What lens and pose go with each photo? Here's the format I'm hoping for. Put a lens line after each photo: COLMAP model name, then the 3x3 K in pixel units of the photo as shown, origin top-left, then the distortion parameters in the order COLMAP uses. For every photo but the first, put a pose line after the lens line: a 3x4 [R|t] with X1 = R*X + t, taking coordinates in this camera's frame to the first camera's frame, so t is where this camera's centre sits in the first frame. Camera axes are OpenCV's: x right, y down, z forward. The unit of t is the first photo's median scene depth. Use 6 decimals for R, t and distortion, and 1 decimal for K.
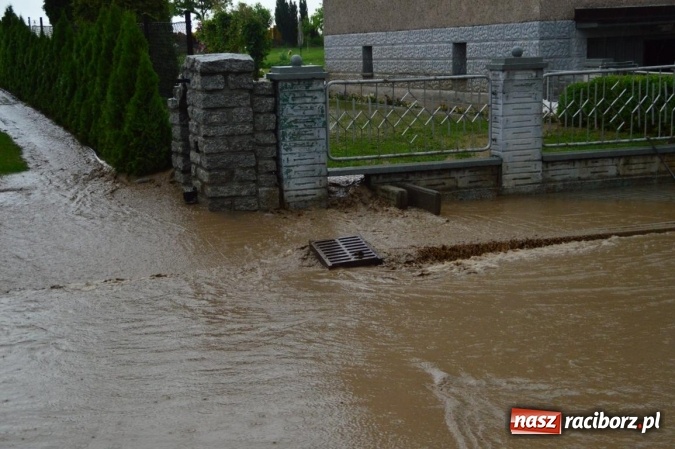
lens RADIAL K [[1138.4, 0, 341.9], [0, 1138.4, 235.1], [0, 0, 1]] dist [0.284272, 0.000000]
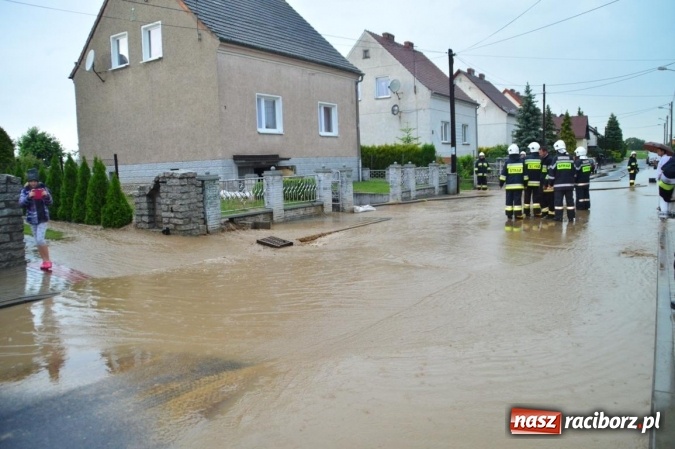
lens RADIAL K [[545.0, 0, 354.7], [0, 545.0, 221.0], [0, 0, 1]] dist [-0.159246, 0.080887]
pose [[0.787619, -0.066242, 0.612592, -0.501127], [0.113006, 0.992870, -0.037930, 0.028853], [-0.605712, 0.099101, 0.789489, -0.083480]]
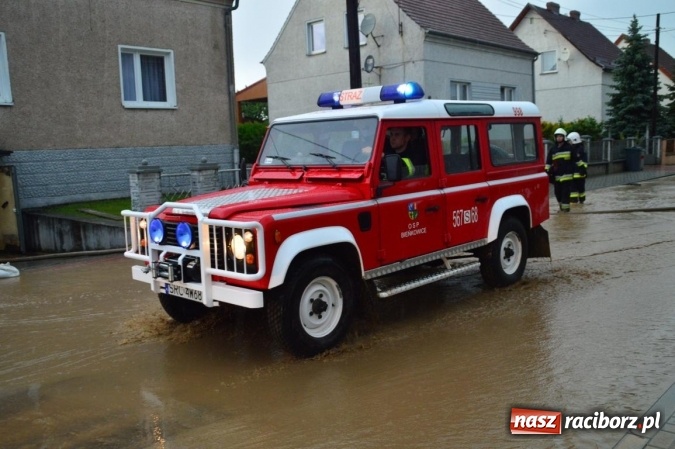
lens RADIAL K [[642.9, 0, 349.5], [0, 642.9, 223.6], [0, 0, 1]] dist [-0.029868, 0.000000]
pose [[0.889875, -0.062114, 0.451957, 0.594772], [0.089857, 0.995145, -0.040156, -0.058048], [-0.447268, 0.076346, 0.891135, 0.242988]]
